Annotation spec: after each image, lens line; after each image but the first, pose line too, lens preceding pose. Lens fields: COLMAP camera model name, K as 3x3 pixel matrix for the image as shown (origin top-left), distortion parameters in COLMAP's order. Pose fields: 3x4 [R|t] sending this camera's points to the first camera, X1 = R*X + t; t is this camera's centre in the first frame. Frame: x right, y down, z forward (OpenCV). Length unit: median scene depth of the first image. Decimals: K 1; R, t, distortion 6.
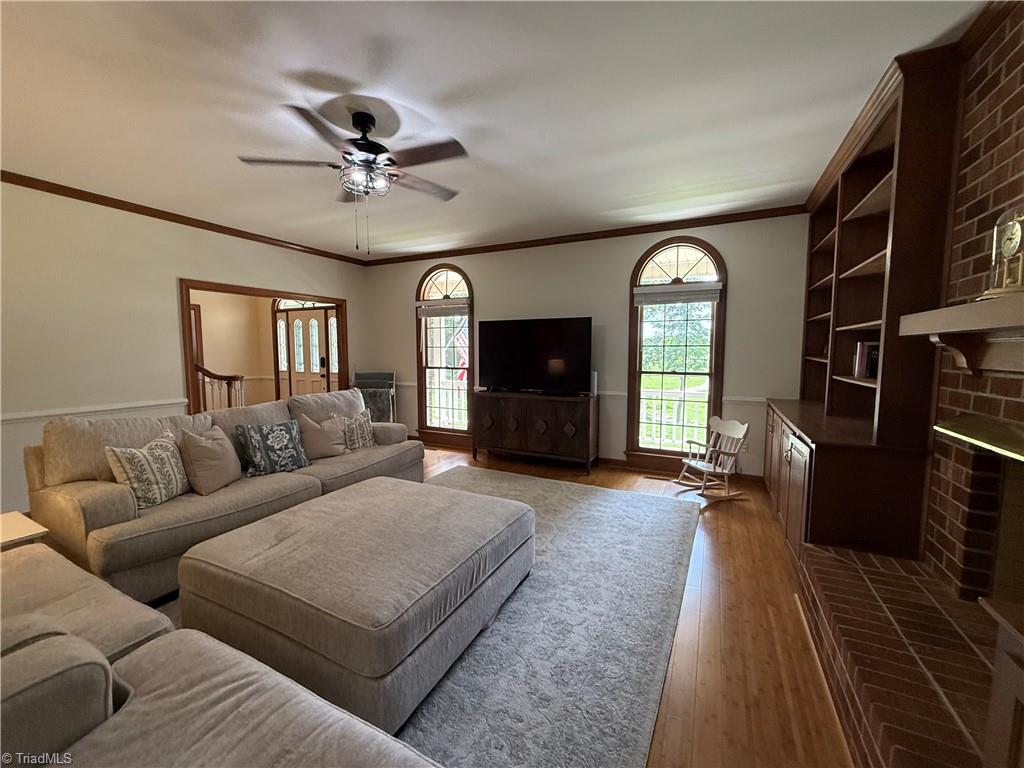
lens RADIAL K [[407.1, 0, 512.6], [0, 407.1, 382.6], [0, 0, 1]] dist [-0.000921, -0.000078]
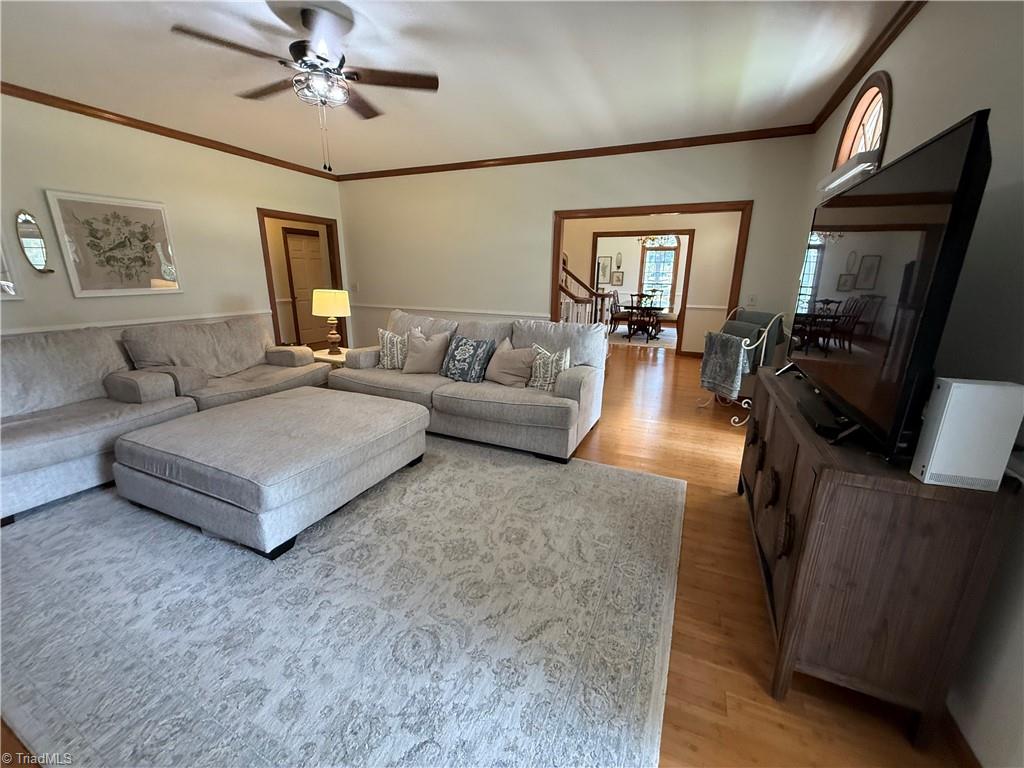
lens RADIAL K [[407.1, 0, 512.6], [0, 407.1, 382.6], [0, 0, 1]] dist [-0.000921, -0.000078]
pose [[0.049987, 0.259297, -0.964503, 0.540641], [-0.091678, 0.962825, 0.254094, -0.079886], [0.994533, 0.075722, 0.071901, 1.005185]]
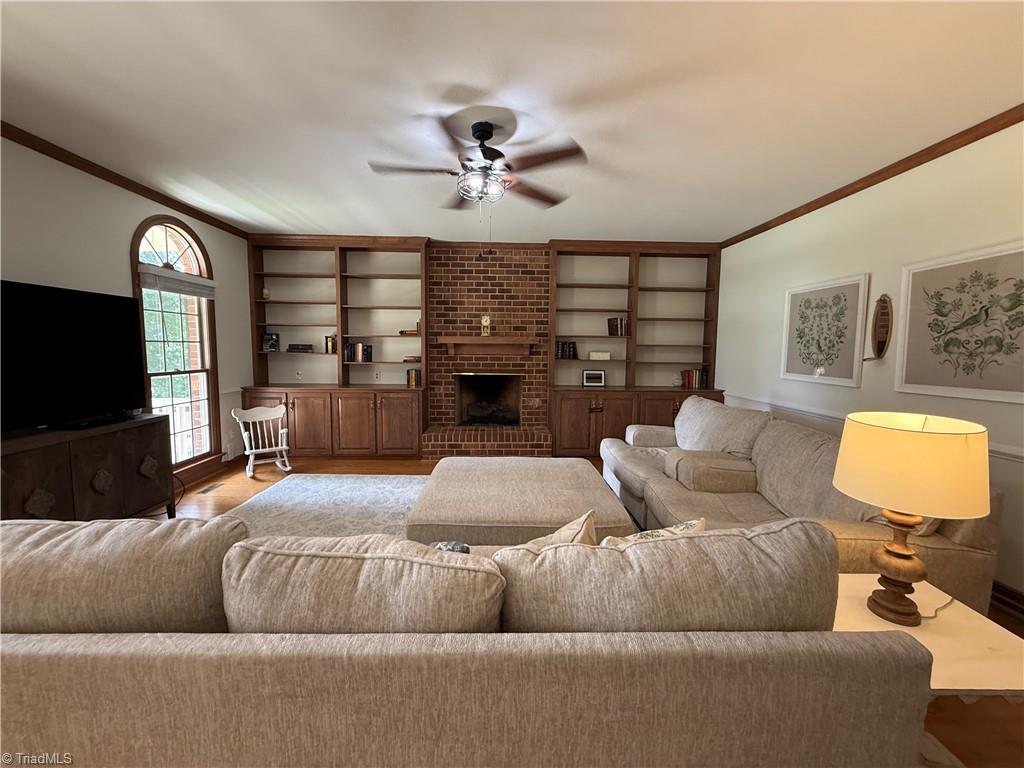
lens RADIAL K [[407.1, 0, 512.6], [0, 407.1, 382.6], [0, 0, 1]] dist [-0.000921, -0.000078]
pose [[-0.473492, -0.079912, 0.877165, -0.943541], [0.058825, 0.990783, 0.122016, -0.088083], [-0.878832, 0.109373, -0.464427, 1.026842]]
